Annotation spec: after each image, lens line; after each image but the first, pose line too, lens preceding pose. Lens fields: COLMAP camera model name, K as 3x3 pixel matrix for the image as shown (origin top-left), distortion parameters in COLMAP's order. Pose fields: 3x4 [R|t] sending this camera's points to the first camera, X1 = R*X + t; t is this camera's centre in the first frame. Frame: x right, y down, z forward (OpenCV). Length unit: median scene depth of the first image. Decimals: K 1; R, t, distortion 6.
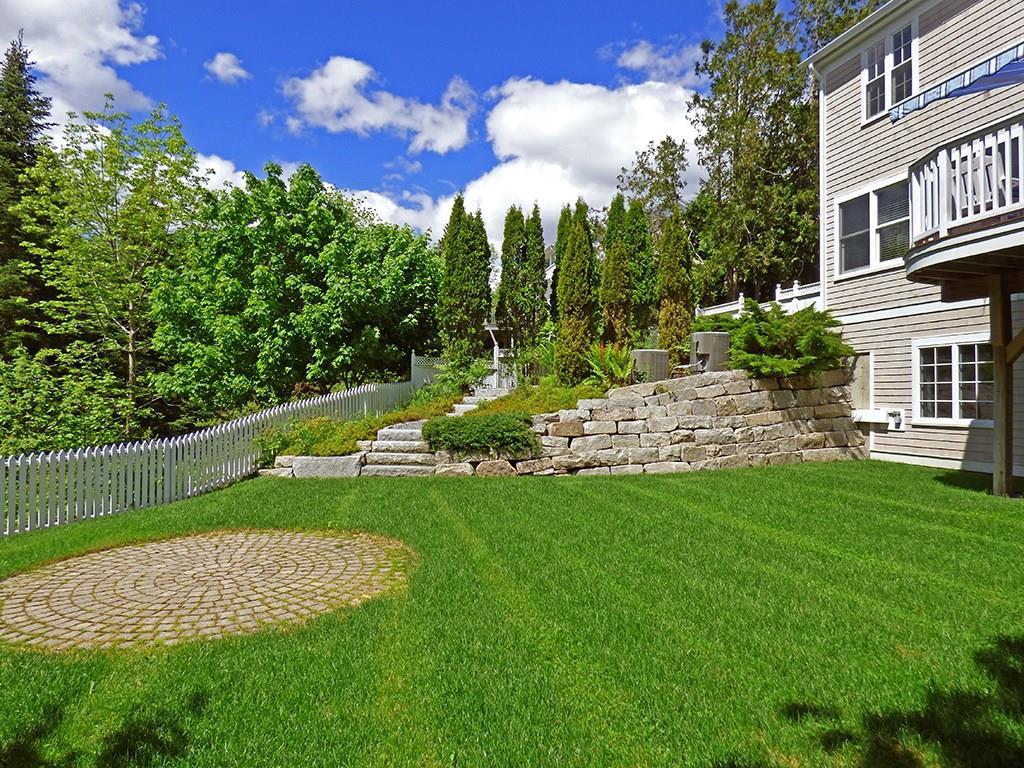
lens RADIAL K [[635.4, 0, 506.5], [0, 635.4, 373.5], [0, 0, 1]] dist [-0.017921, -0.001012]
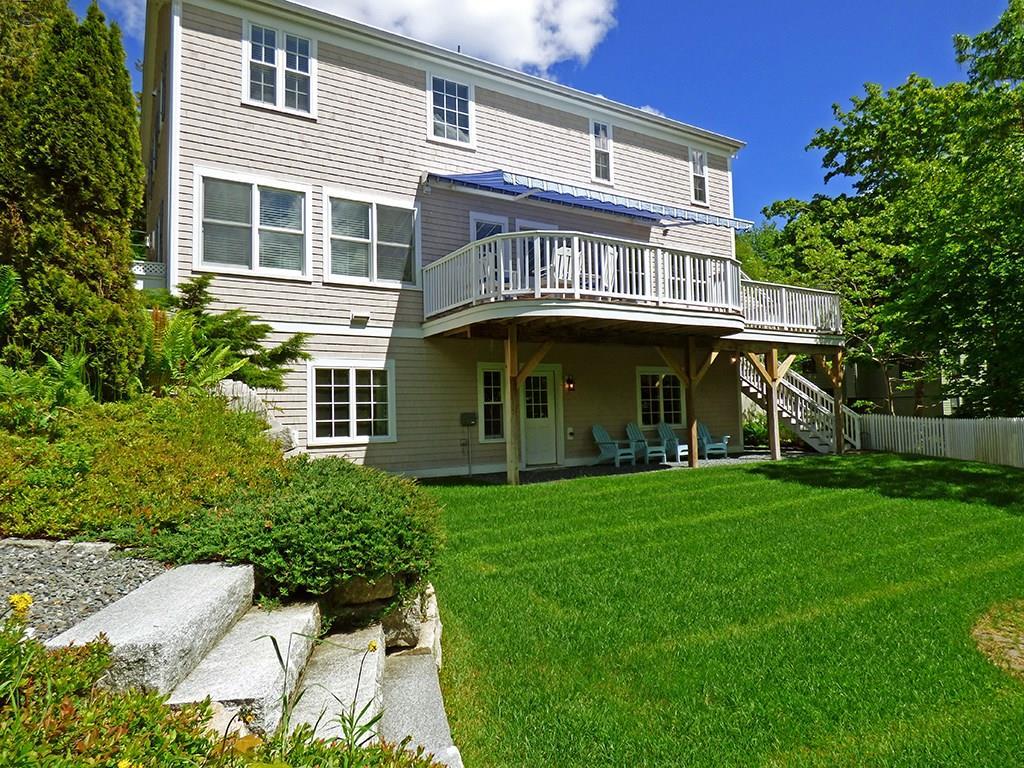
lens RADIAL K [[635.4, 0, 513.0], [0, 635.4, 384.5], [0, 0, 1]] dist [-0.017921, -0.001012]
pose [[-0.296323, 0.038806, 0.954299, -0.400173], [-0.015180, 0.998857, -0.045332, 0.026528], [-0.954967, -0.027919, -0.295395, 1.025579]]
